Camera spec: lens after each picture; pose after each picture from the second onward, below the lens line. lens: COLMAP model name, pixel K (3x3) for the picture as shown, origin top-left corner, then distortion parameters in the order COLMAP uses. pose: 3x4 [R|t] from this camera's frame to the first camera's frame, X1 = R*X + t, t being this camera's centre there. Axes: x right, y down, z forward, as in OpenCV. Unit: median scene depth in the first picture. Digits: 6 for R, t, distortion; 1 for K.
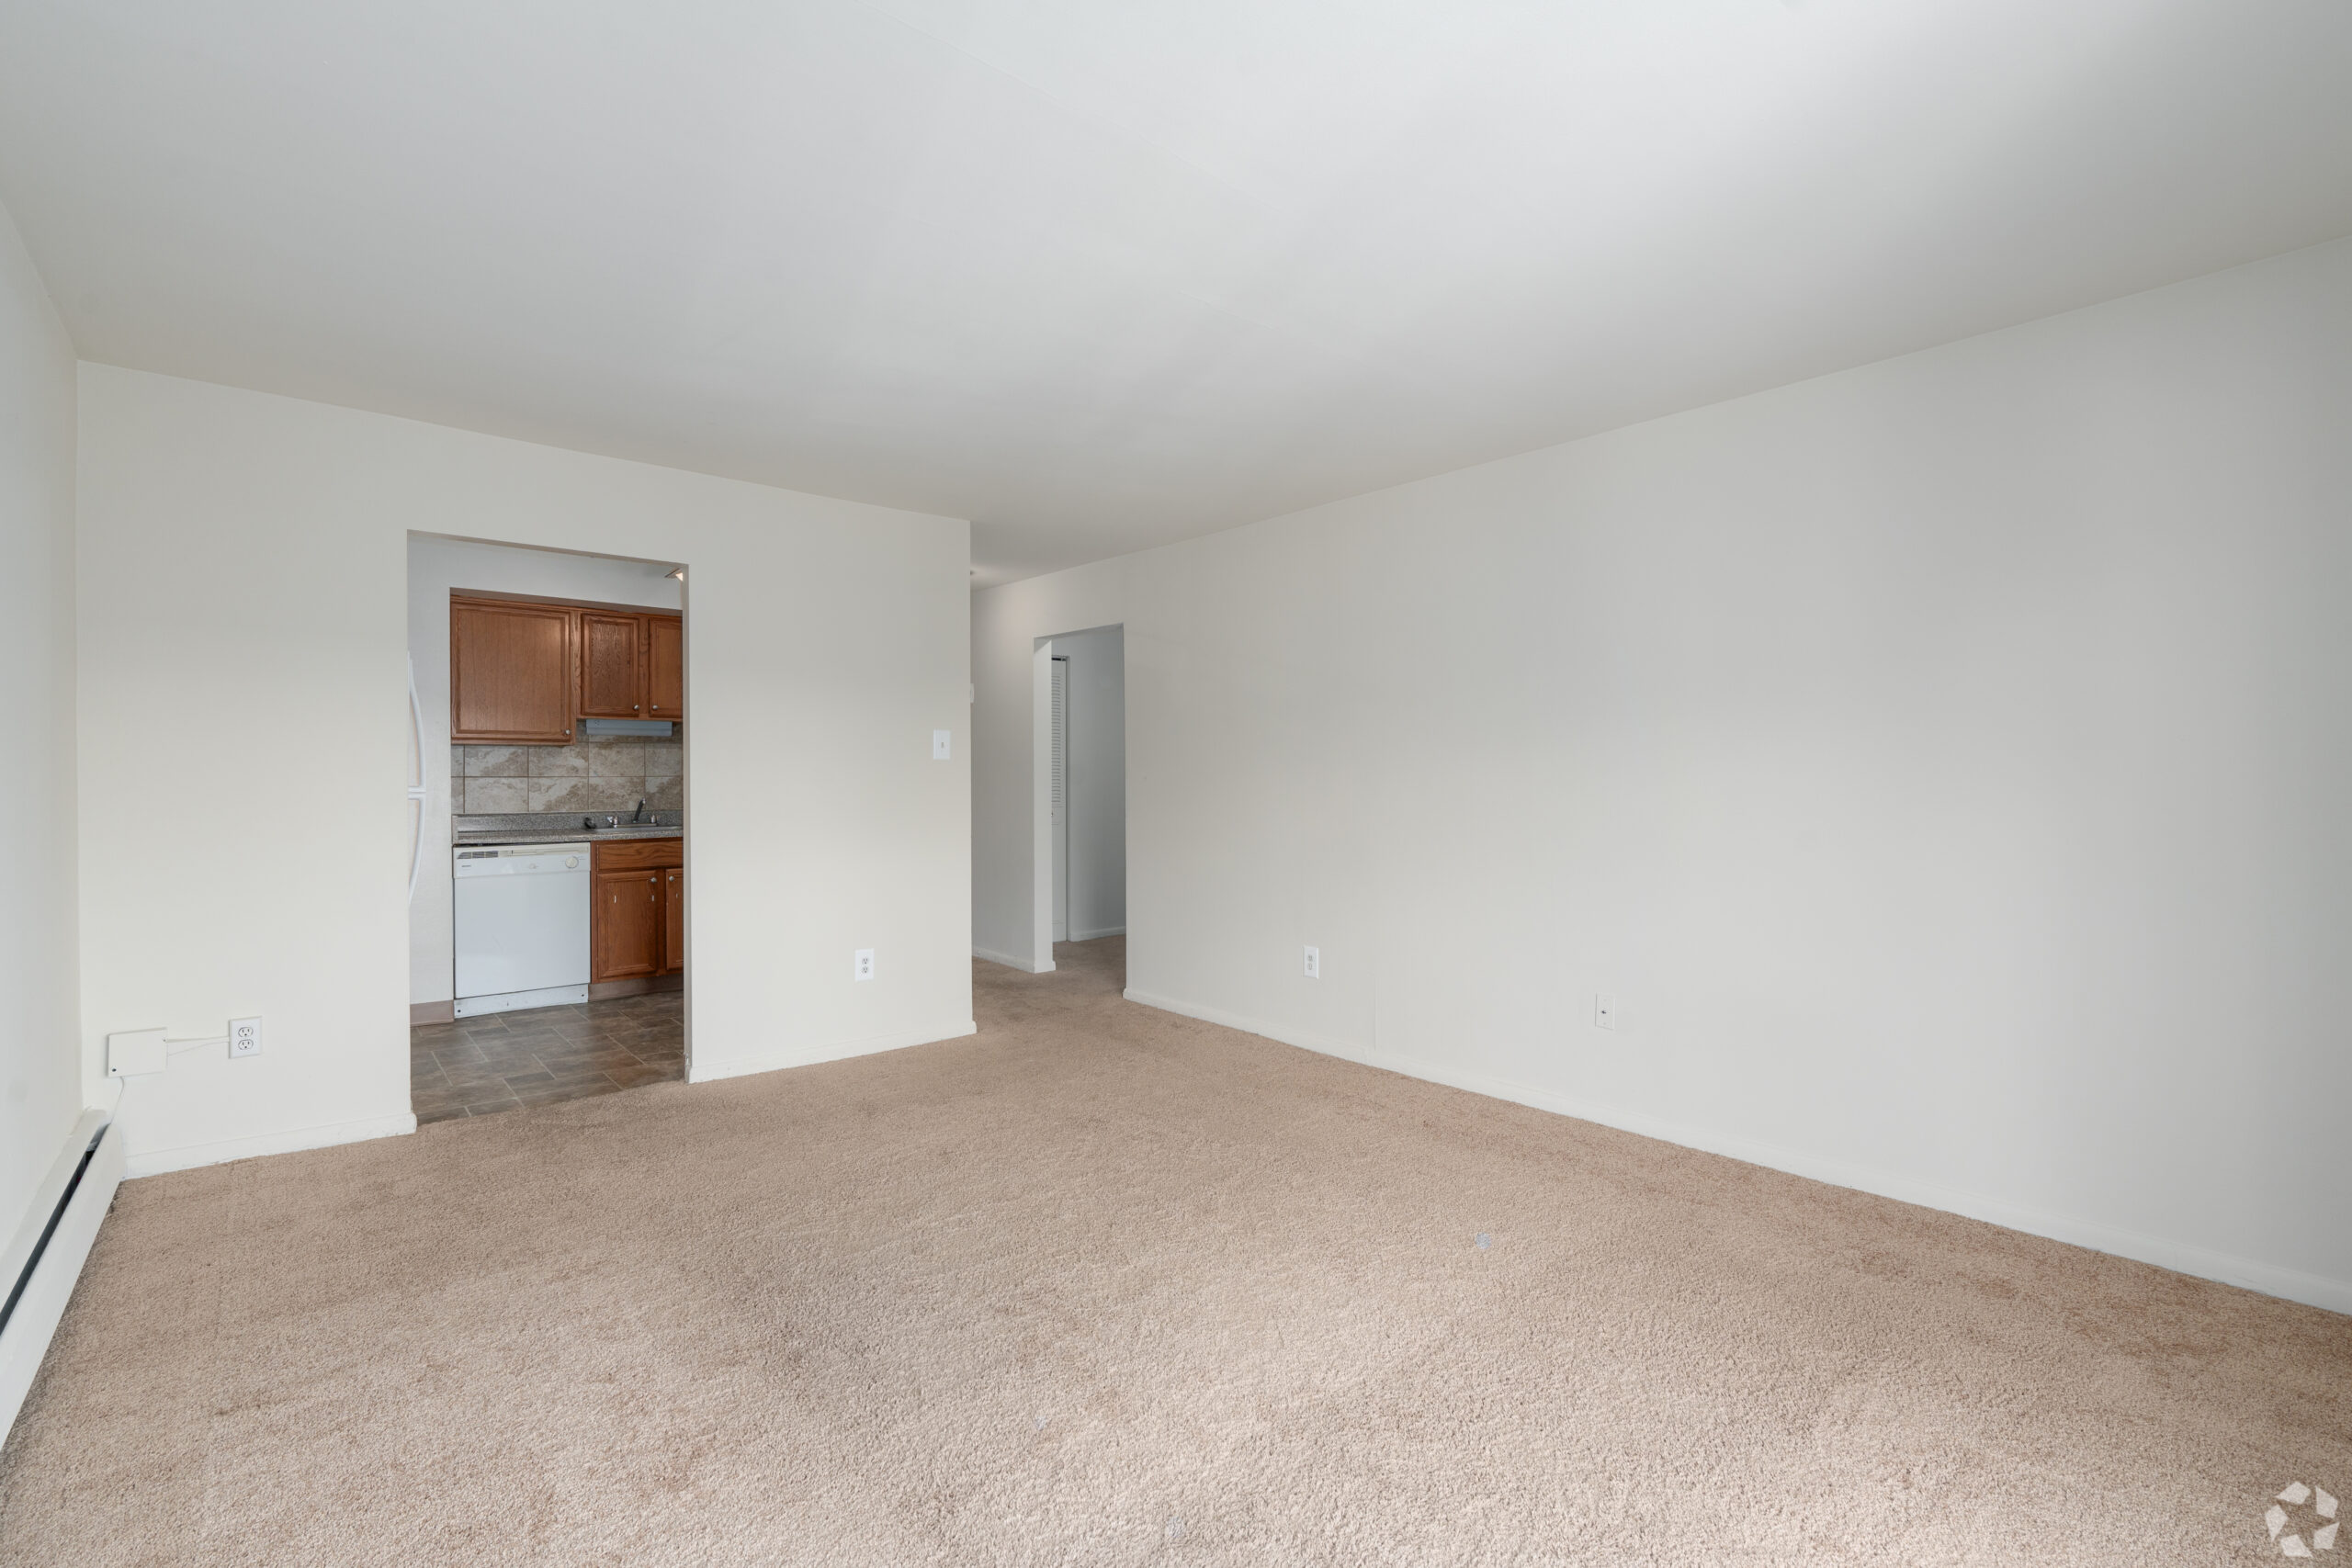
lens RADIAL K [[1067.1, 0, 1185.3], [0, 1067.1, 798.2], [0, 0, 1]] dist [-0.014832, 0.000230]
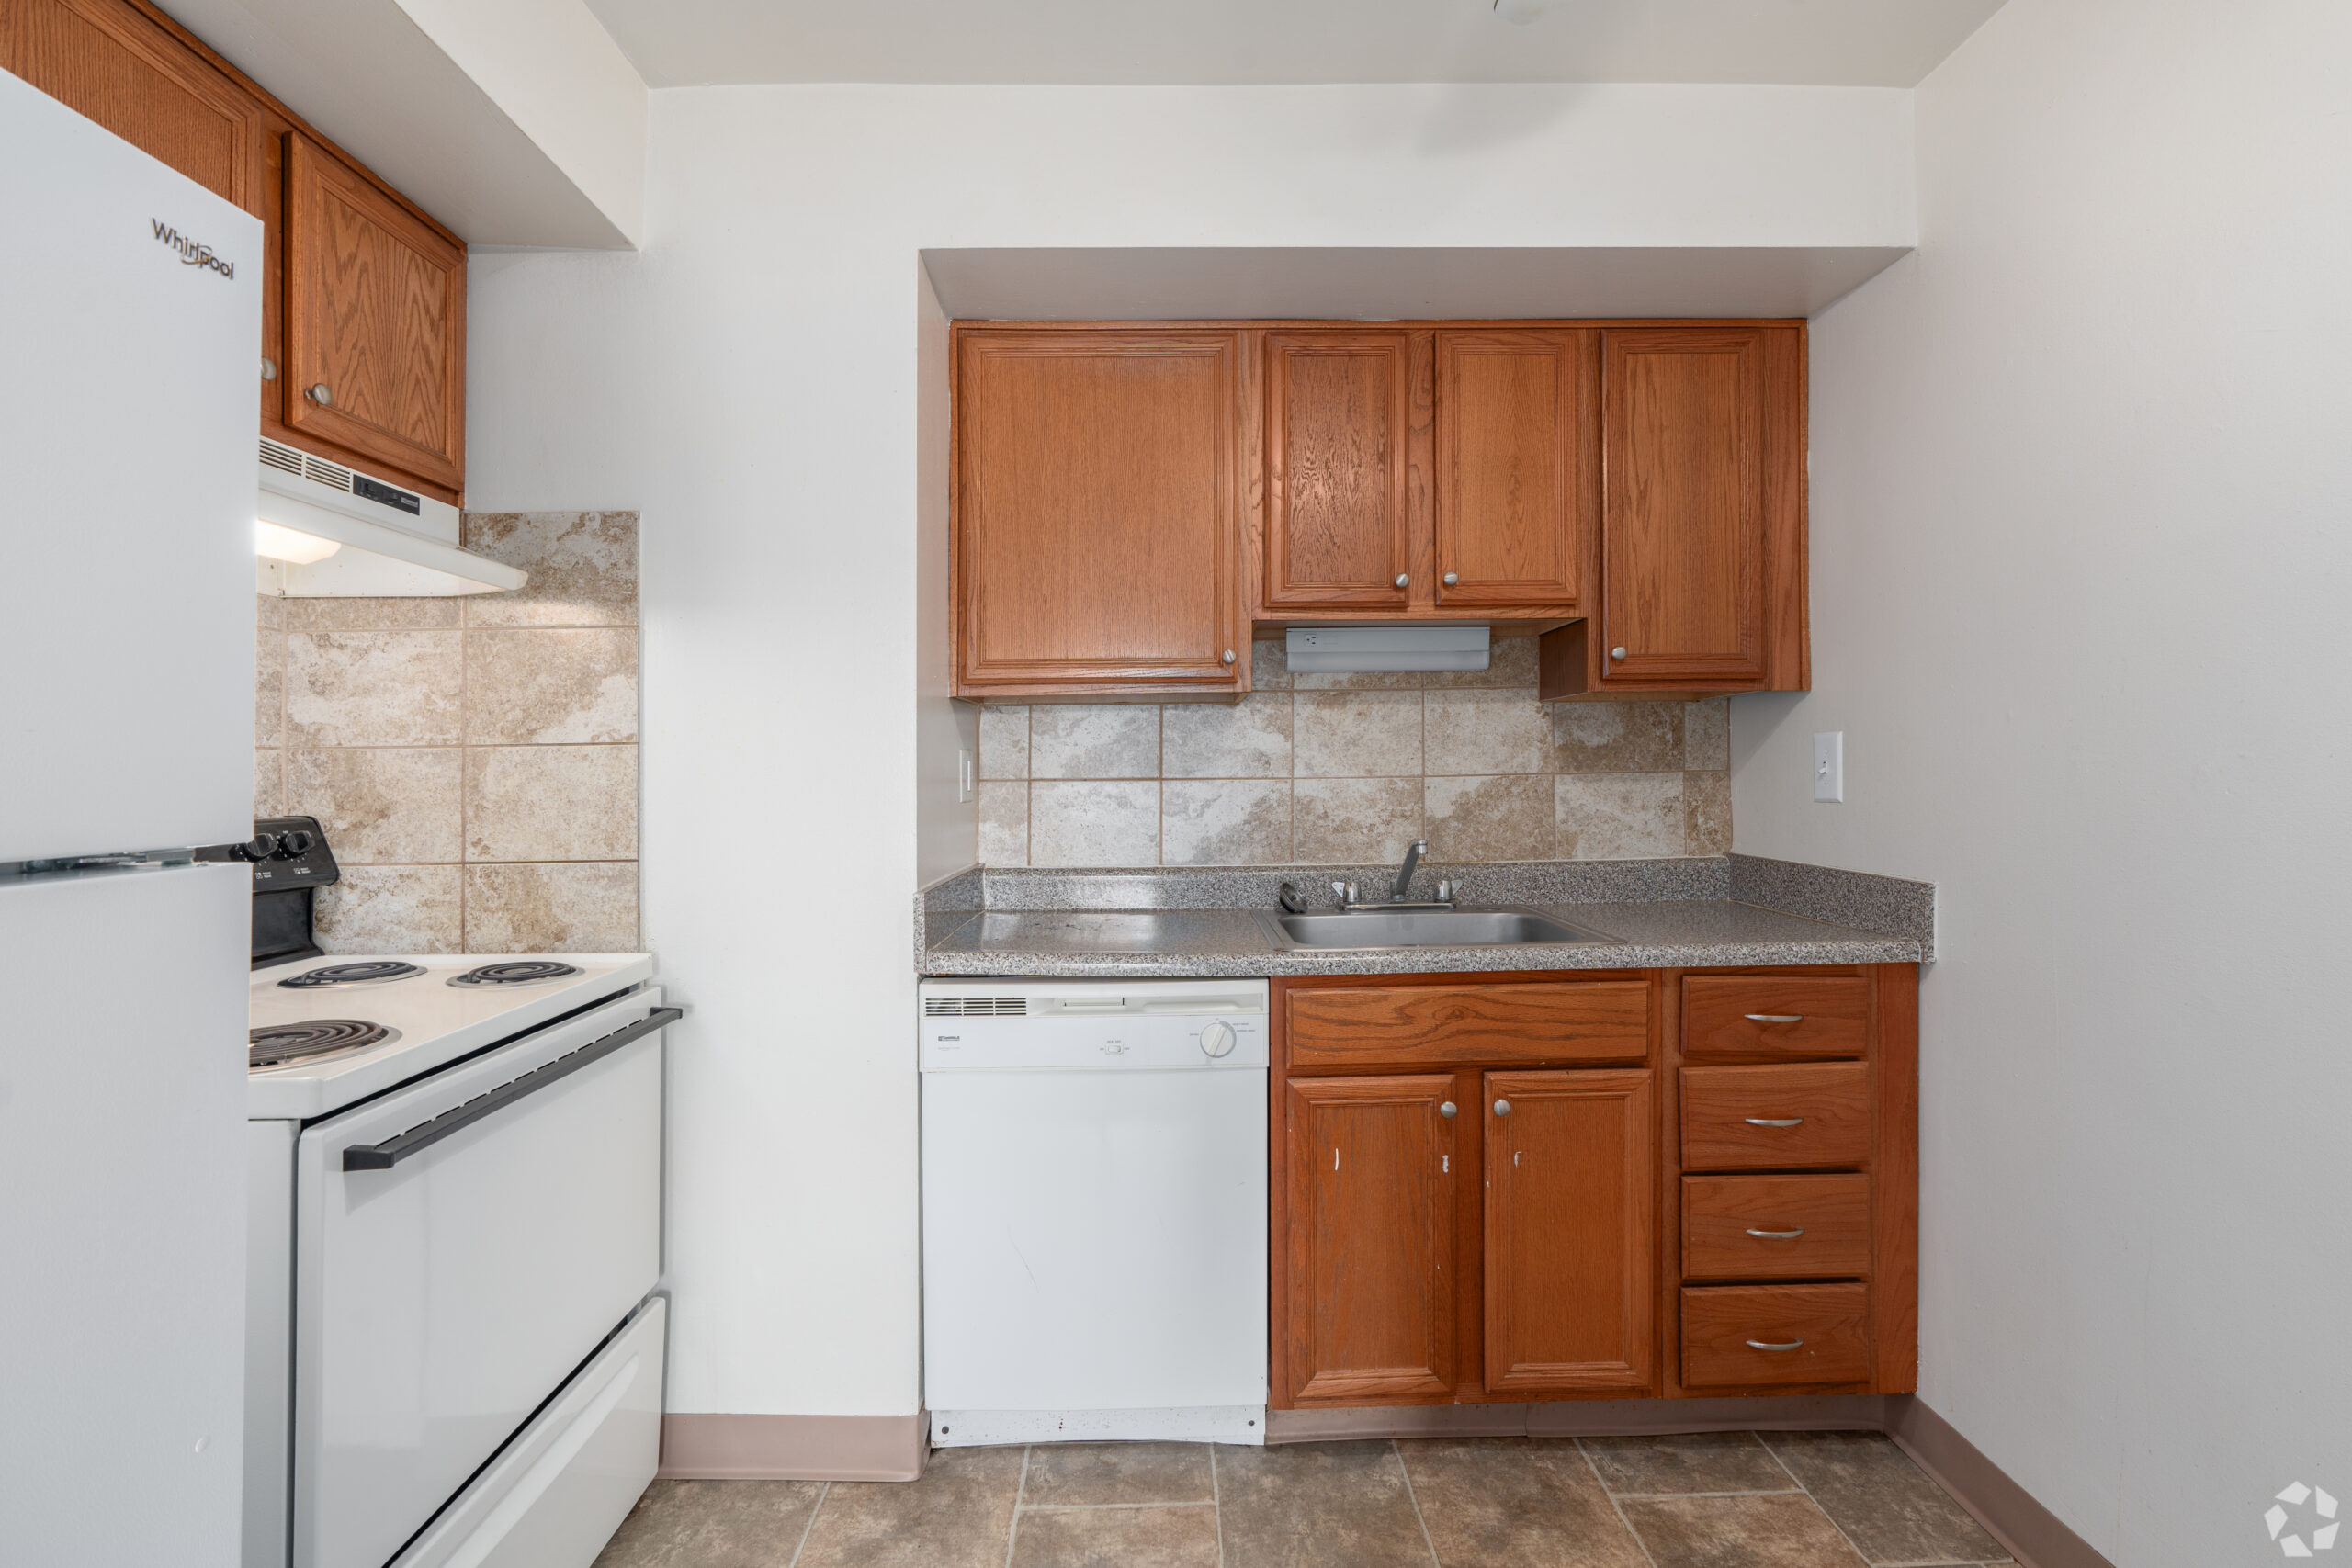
lens RADIAL K [[1067.1, 0, 1180.8], [0, 1067.1, 784.7], [0, 0, 1]] dist [-0.014832, 0.000230]
pose [[0.769483, -0.002669, -0.638661, -0.347634], [-0.005129, 0.999933, -0.010359, -0.013665], [0.638646, 0.011246, 0.769418, 0.682798]]
